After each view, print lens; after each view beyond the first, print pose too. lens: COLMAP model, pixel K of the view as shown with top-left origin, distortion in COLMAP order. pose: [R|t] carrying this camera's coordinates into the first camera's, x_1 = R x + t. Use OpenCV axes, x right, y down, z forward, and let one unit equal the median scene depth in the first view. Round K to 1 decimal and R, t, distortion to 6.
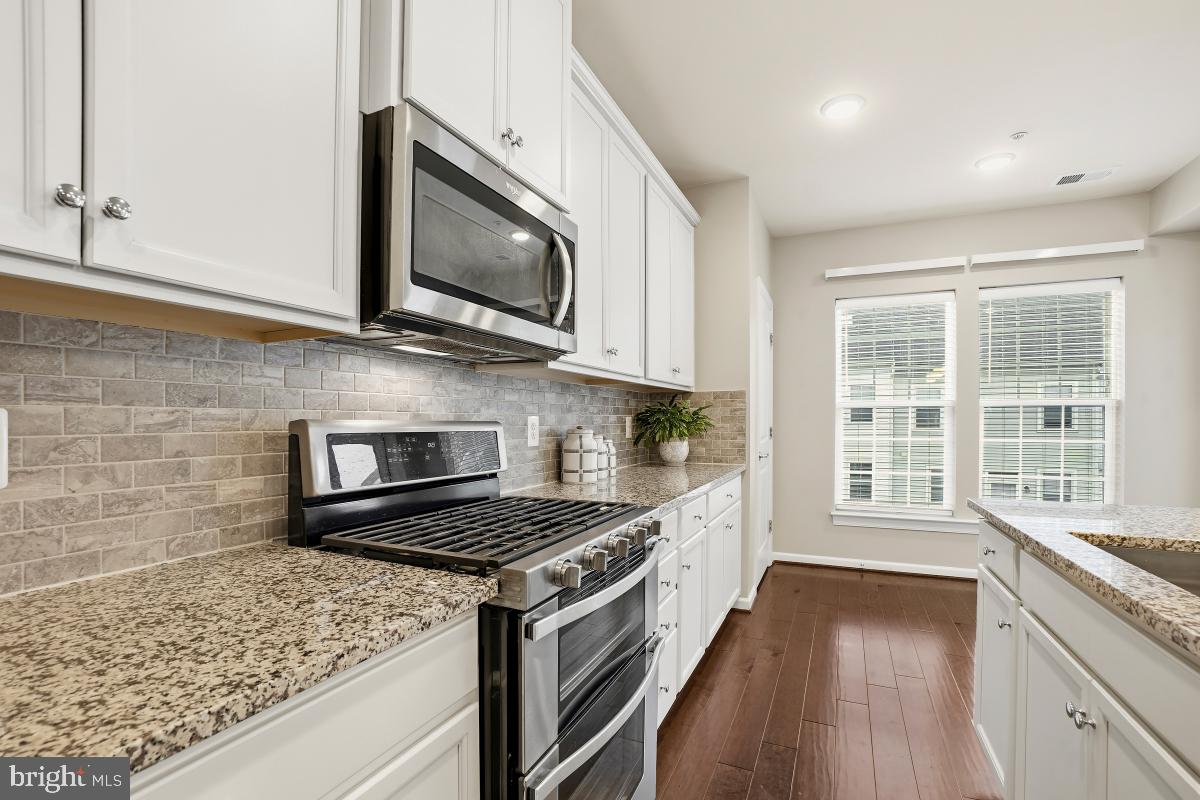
lens RADIAL K [[526.8, 0, 601.1], [0, 526.8, 407.6], [0, 0, 1]] dist [-0.012898, 0.001234]
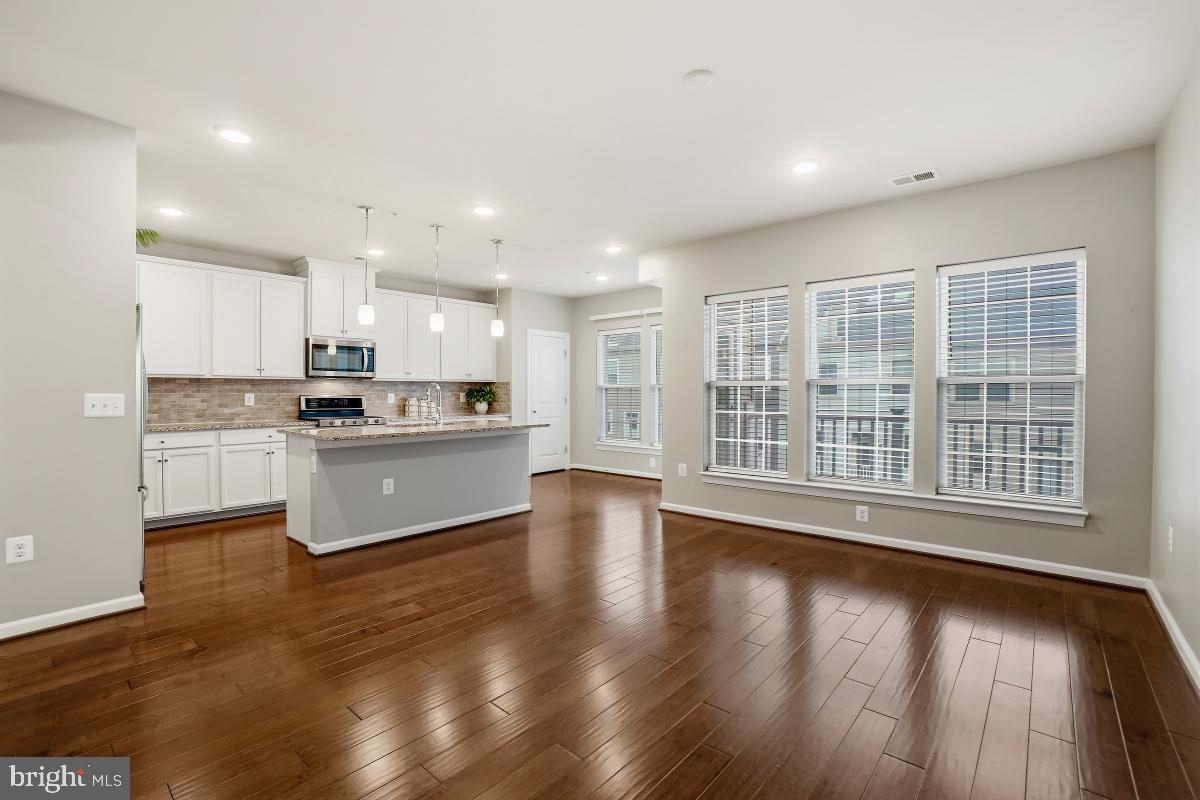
lens RADIAL K [[526.8, 0, 599.5], [0, 526.8, 396.1], [0, 0, 1]] dist [-0.012898, 0.001234]
pose [[0.963608, 0.002206, -0.267311, 1.776320], [0.005894, 0.999548, 0.029496, -0.049513], [0.267256, -0.029998, 0.963159, -1.547582]]
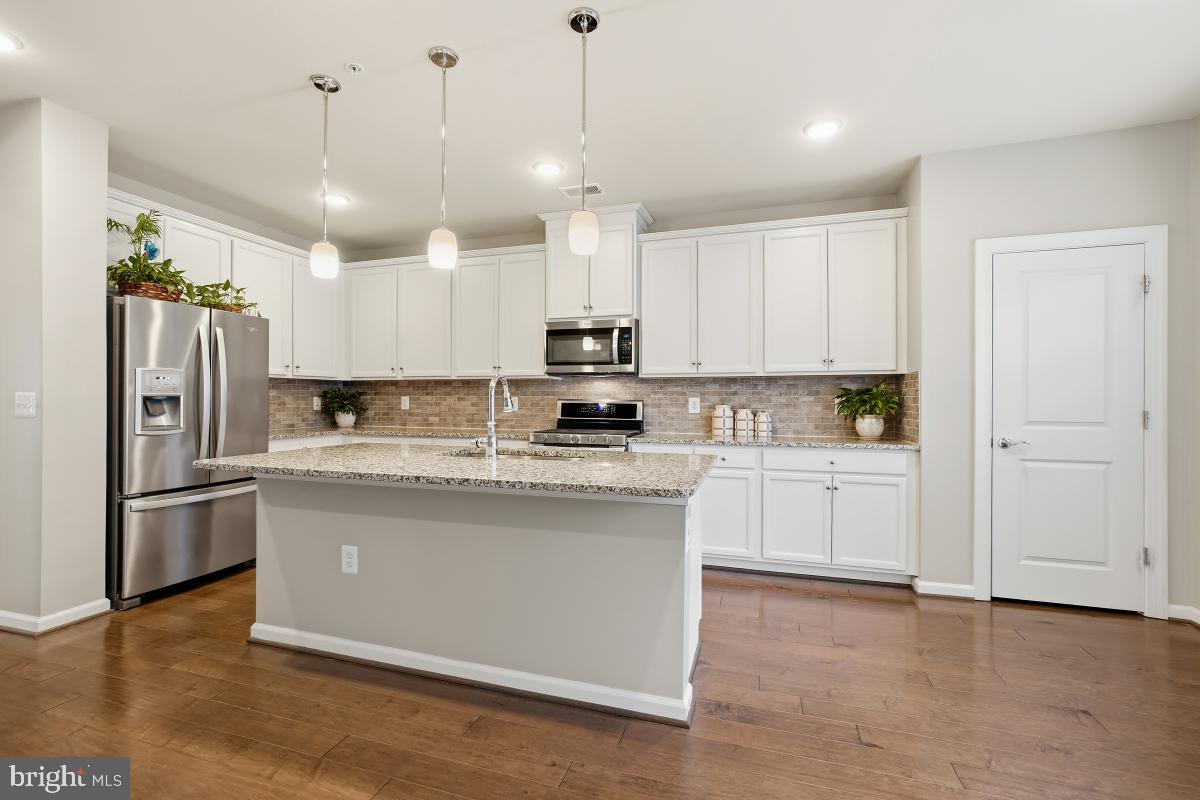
lens RADIAL K [[526.8, 0, 599.9], [0, 526.8, 398.1], [0, 0, 1]] dist [-0.012898, 0.001234]
pose [[0.135398, -0.002260, -0.990789, 1.655258], [0.018792, 0.999823, 0.000287, 0.010528], [0.990613, -0.018657, 0.135417, 0.388716]]
